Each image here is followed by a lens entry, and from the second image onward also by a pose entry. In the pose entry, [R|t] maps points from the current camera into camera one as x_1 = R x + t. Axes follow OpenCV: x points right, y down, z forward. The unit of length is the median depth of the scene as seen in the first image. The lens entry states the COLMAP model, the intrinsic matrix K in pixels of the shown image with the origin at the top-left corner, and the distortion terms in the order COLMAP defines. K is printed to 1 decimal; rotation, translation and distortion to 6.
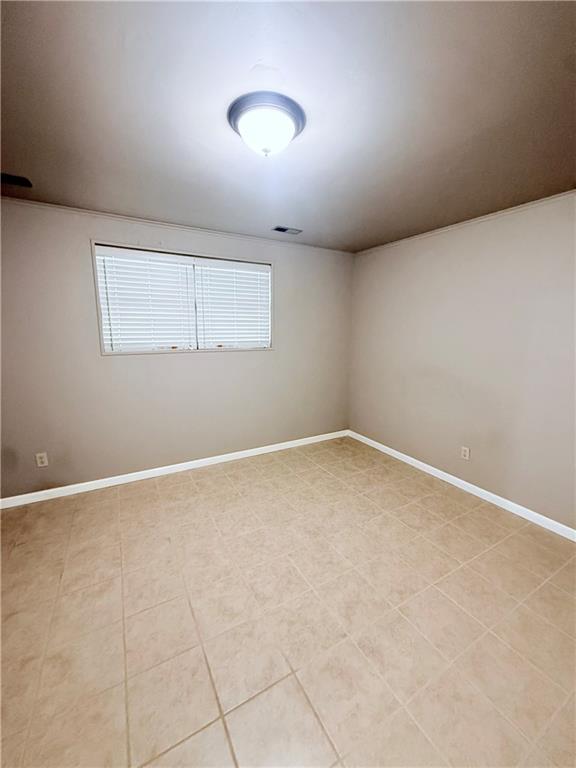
lens RADIAL K [[305.6, 0, 288.0], [0, 305.6, 384.0], [0, 0, 1]] dist [-0.001458, -0.000481]
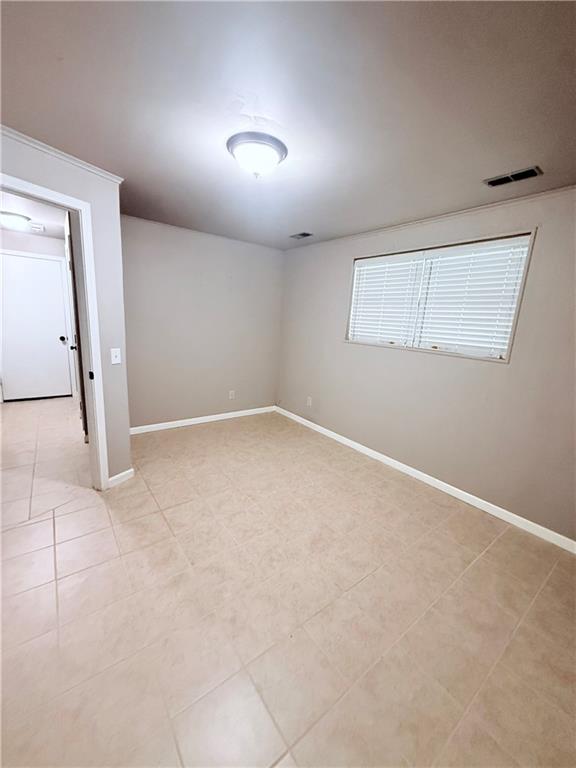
lens RADIAL K [[305.6, 0, 288.0], [0, 305.6, 384.0], [0, 0, 1]] dist [-0.001458, -0.000481]
pose [[0.129185, 0.207681, -0.969629, 0.685525], [-0.237256, 0.955895, 0.173129, -0.088135], [0.962819, 0.207685, 0.172761, 0.545834]]
